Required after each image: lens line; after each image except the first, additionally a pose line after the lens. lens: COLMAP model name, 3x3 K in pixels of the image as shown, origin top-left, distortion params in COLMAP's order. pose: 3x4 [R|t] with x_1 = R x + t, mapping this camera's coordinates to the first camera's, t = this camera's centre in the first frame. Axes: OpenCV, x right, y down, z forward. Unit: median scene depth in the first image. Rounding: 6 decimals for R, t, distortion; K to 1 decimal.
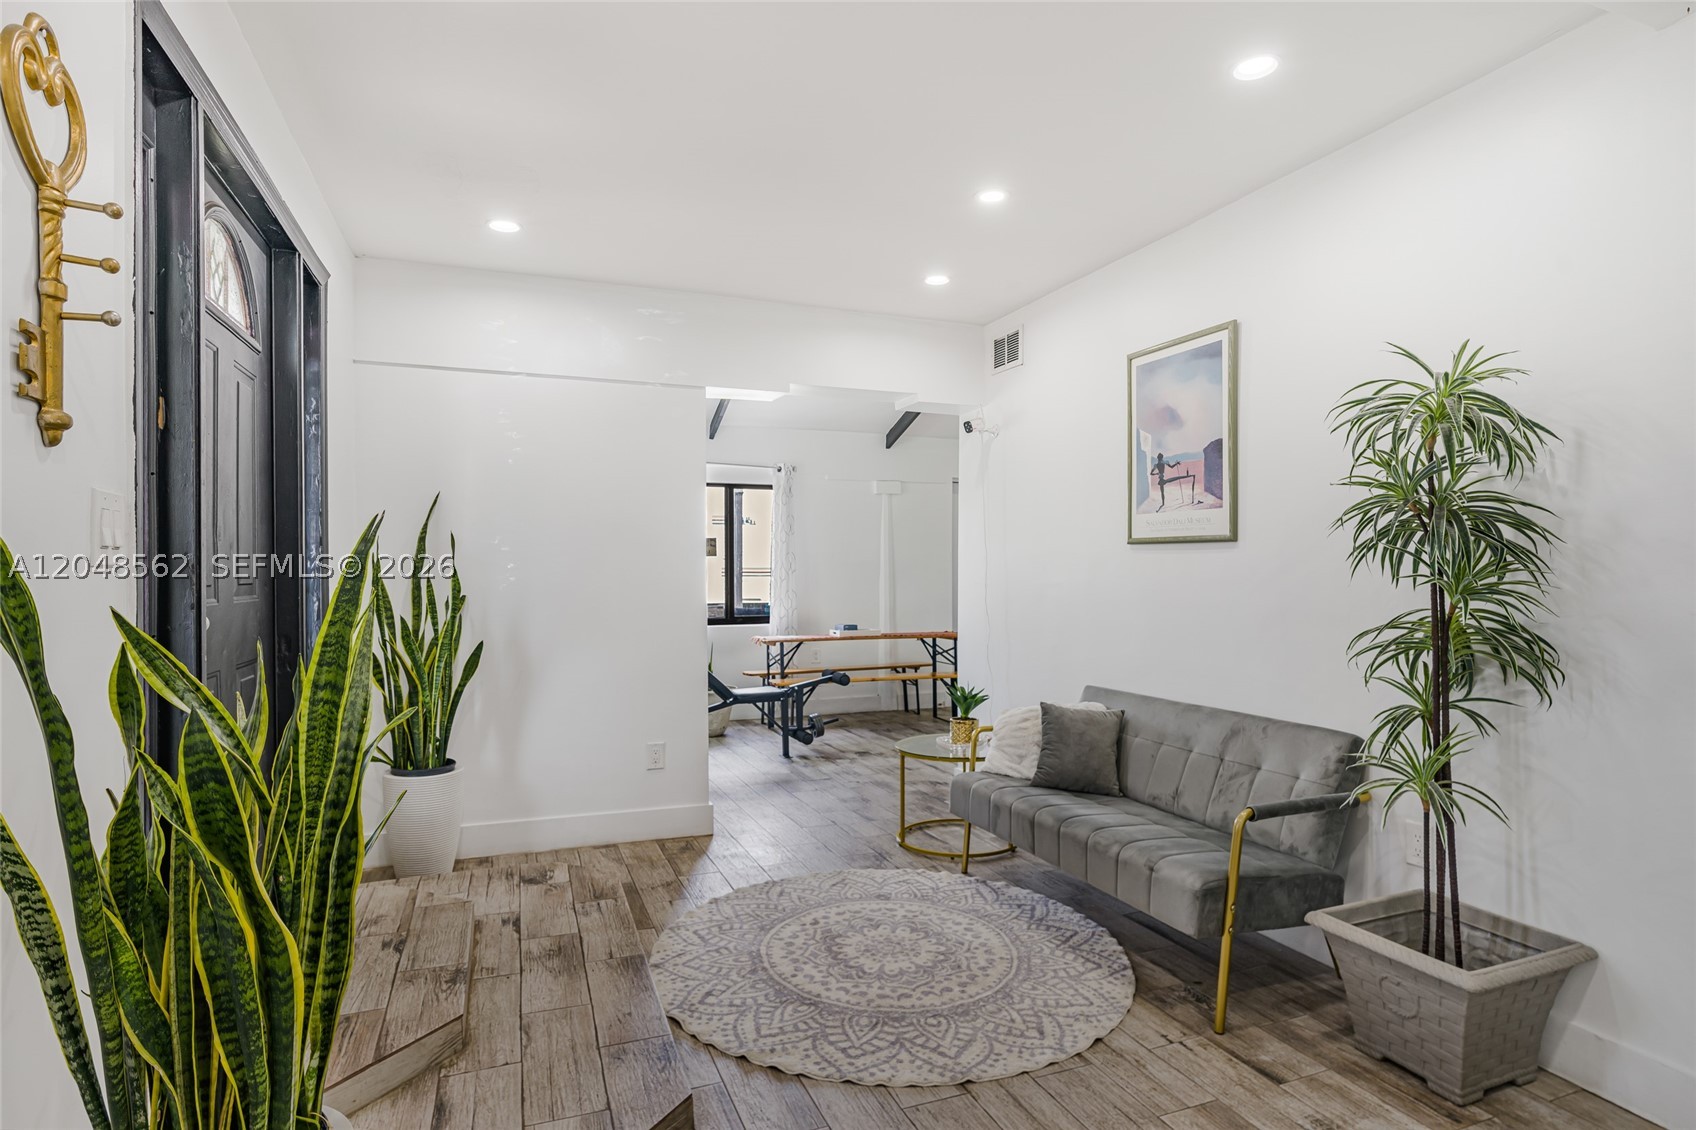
lens RADIAL K [[873.9, 0, 849.6], [0, 873.9, 575.5], [0, 0, 1]] dist [0.000023, -0.000944]
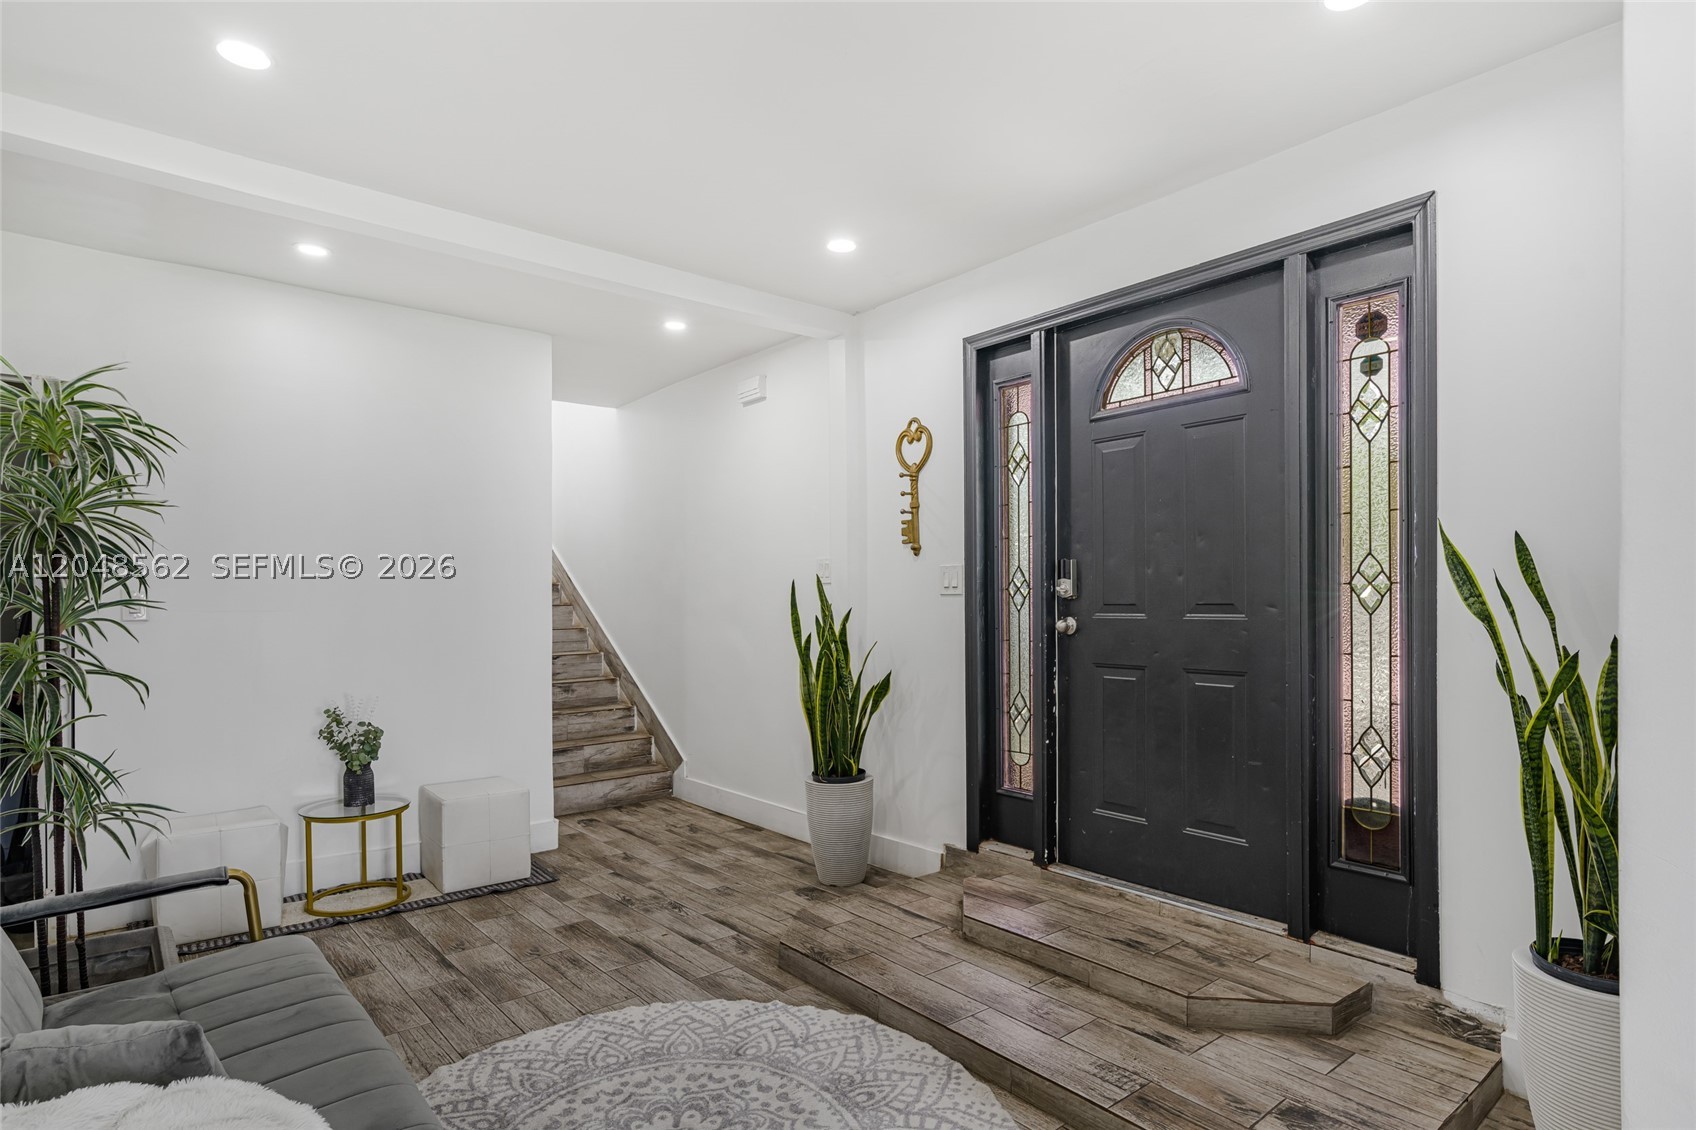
lens RADIAL K [[873.9, 0, 856.6], [0, 873.9, 581.5], [0, 0, 1]] dist [0.000023, -0.000944]
pose [[-0.940220, -0.001919, -0.340562, 0.163255], [0.003462, 0.999879, -0.015190, -0.005716], [0.340549, -0.015461, -0.940100, 1.927031]]
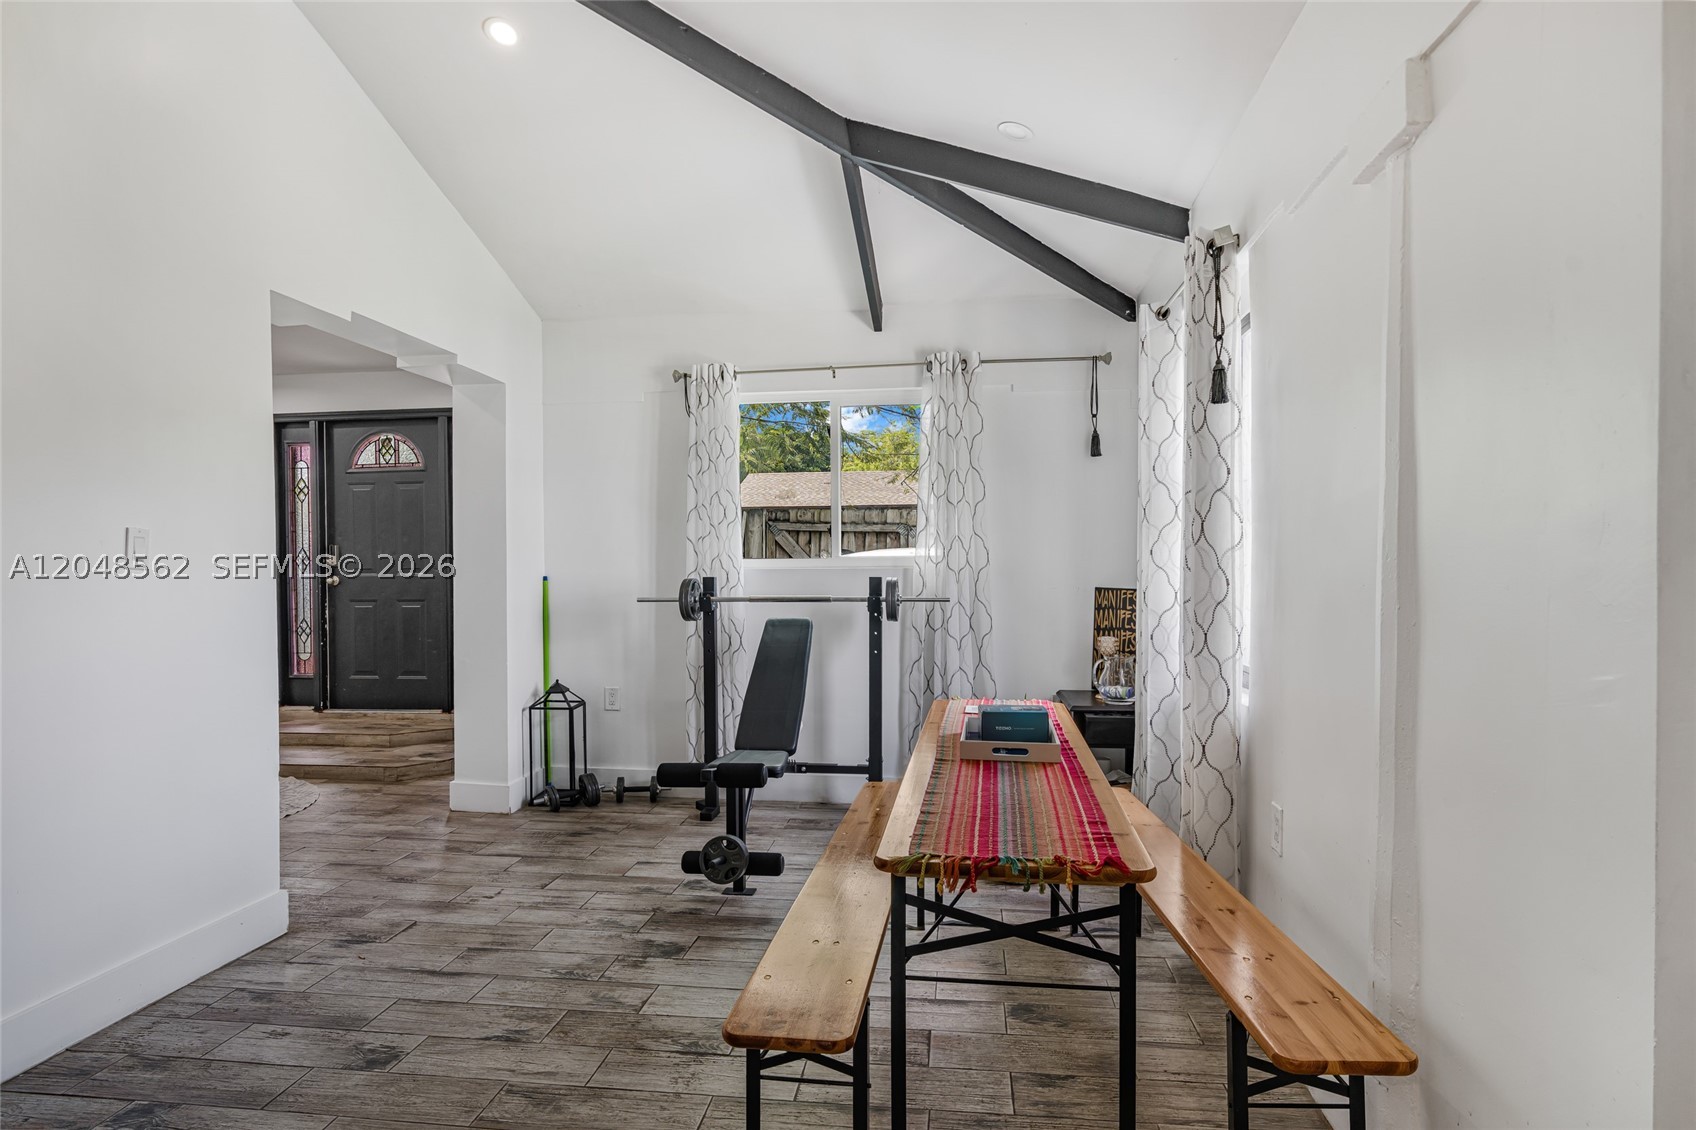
lens RADIAL K [[873.9, 0, 848.3], [0, 873.9, 572.3], [0, 0, 1]] dist [0.000023, -0.000944]
pose [[-0.452136, 0.018396, -0.891760, 0.957312], [0.005877, 0.999827, 0.017646, -0.017176], [0.891930, 0.002737, -0.452165, 3.206125]]
